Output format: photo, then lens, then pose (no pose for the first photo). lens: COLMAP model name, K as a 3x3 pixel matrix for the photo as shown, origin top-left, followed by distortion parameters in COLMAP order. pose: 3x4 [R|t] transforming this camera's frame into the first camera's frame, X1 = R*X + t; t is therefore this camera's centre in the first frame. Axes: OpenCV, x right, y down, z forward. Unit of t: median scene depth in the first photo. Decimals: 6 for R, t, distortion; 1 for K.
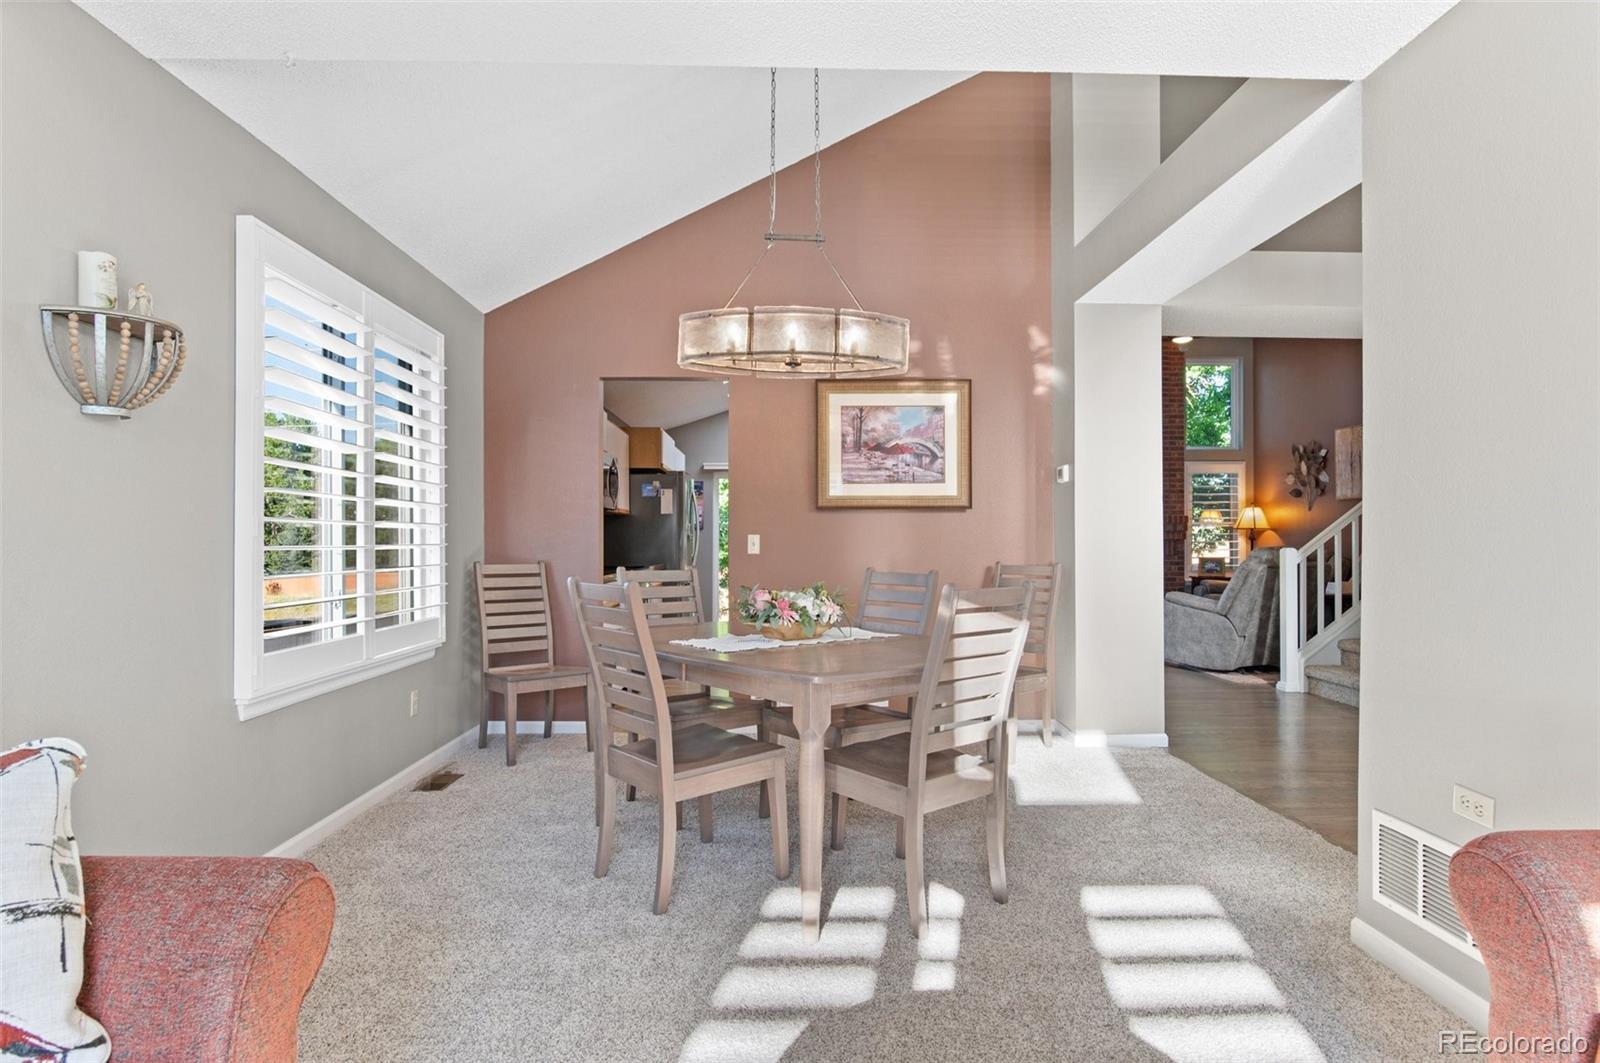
lens RADIAL K [[850.3, 0, 791.1], [0, 850.3, 534.7], [0, 0, 1]] dist [-0.015187, -0.000437]
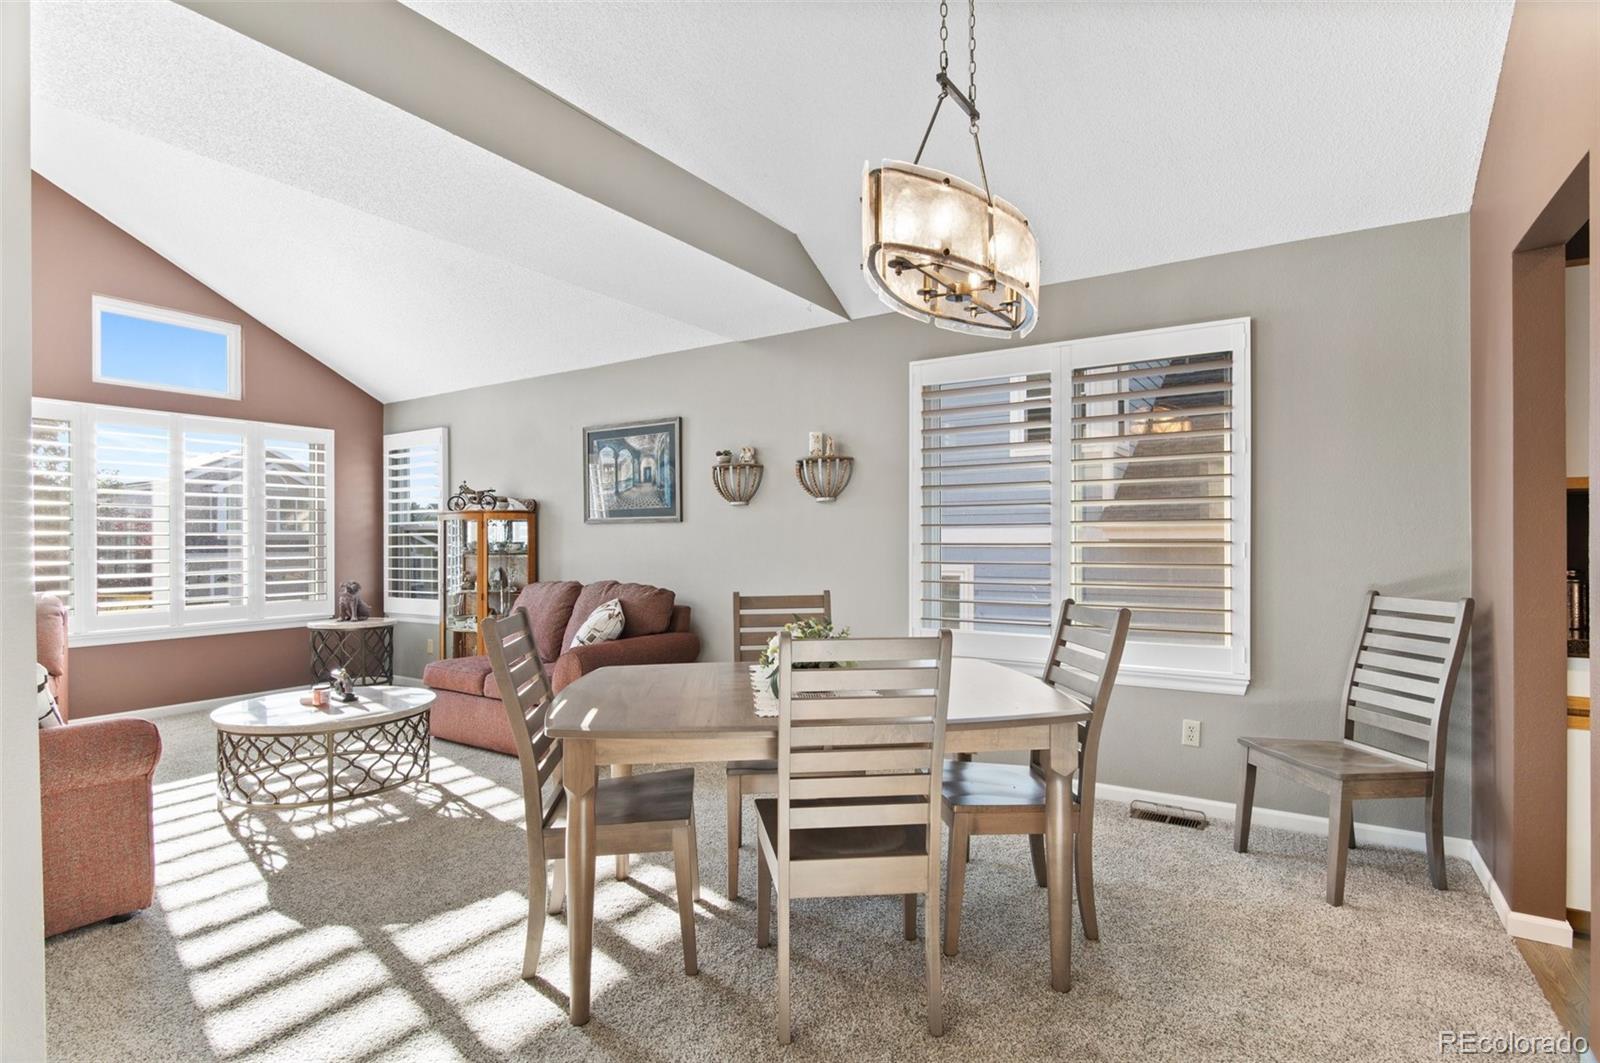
lens RADIAL K [[783.7, 0, 799.9], [0, 783.7, 544.8], [0, 0, 1]] dist [-0.009309, -0.000065]
pose [[-0.549121, 0.001679, -0.835741, 0.374031], [0.007473, 0.999968, -0.002901, -0.008614], [0.835710, -0.007838, -0.549116, 0.805495]]
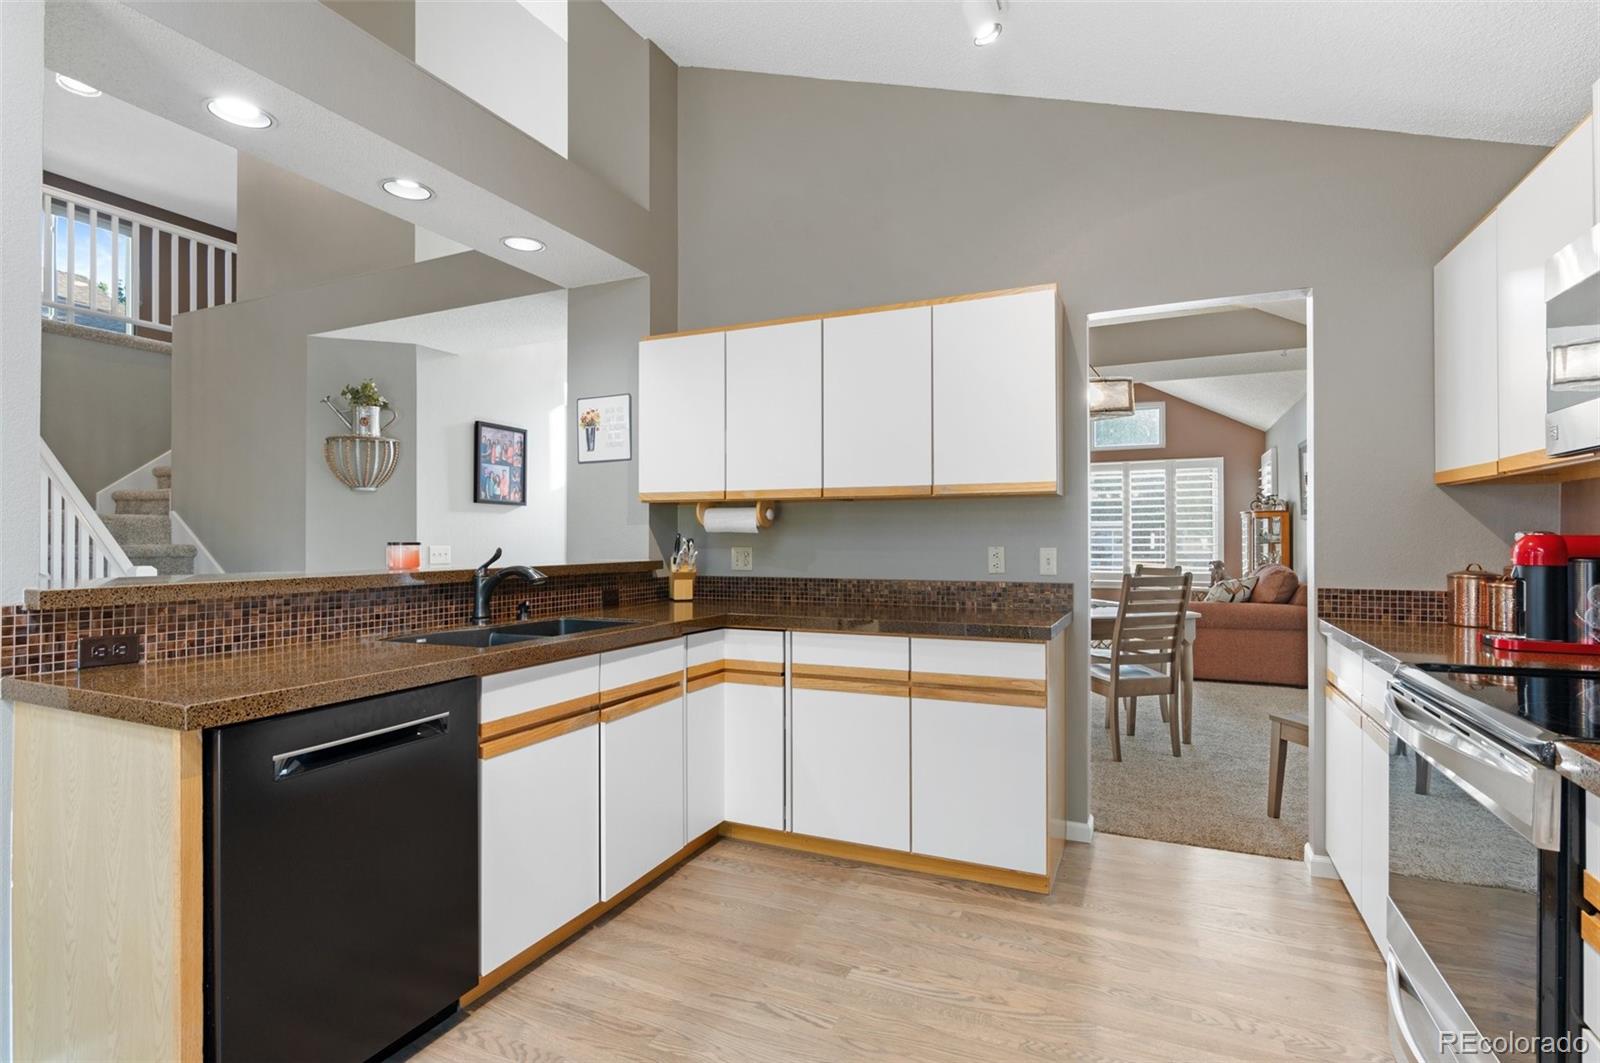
lens RADIAL K [[783.7, 0, 790.8], [0, 783.7, 531.6], [0, 0, 1]] dist [-0.009309, -0.000065]
pose [[-0.896317, 0.006071, 0.443372, -0.131937], [0.000037, 0.999907, -0.013617, -0.003711], [-0.443414, -0.012189, -0.896234, 1.530316]]
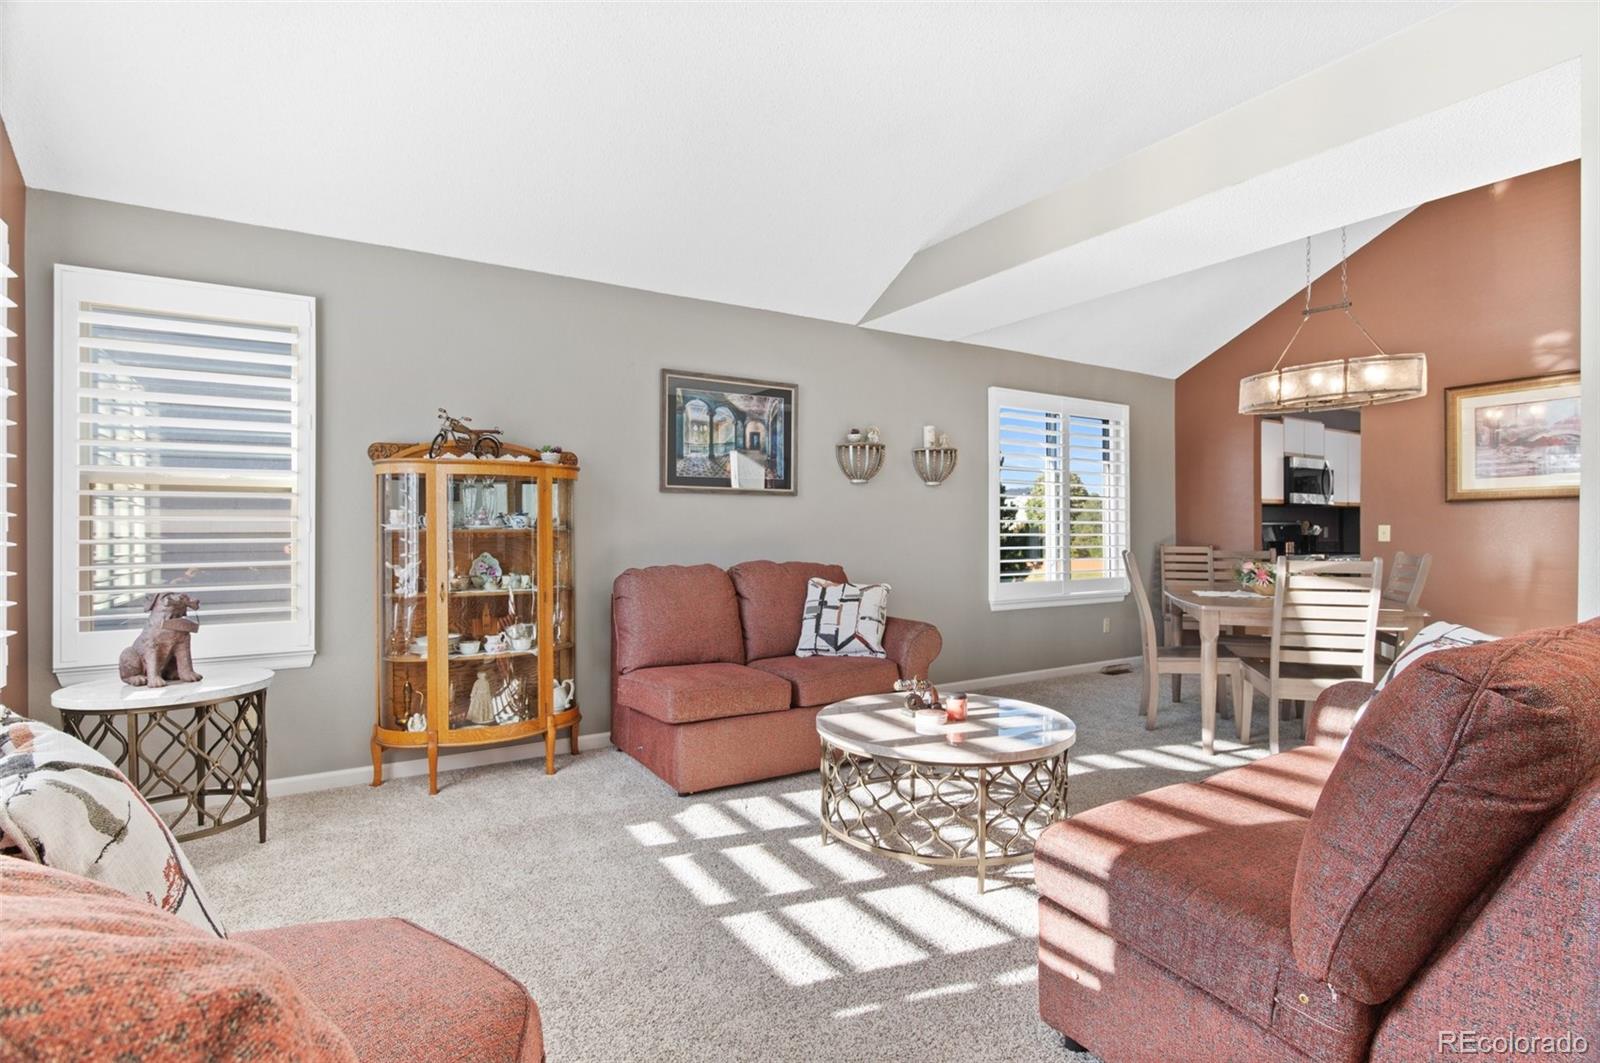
lens RADIAL K [[783.7, 0, 807.4], [0, 783.7, 547.3], [0, 0, 1]] dist [-0.009309, -0.000065]
pose [[0.525442, 0.017384, -0.850652, 0.430334], [0.009658, 0.999605, 0.026394, -0.004917], [0.850774, -0.022084, 0.525067, -0.255693]]
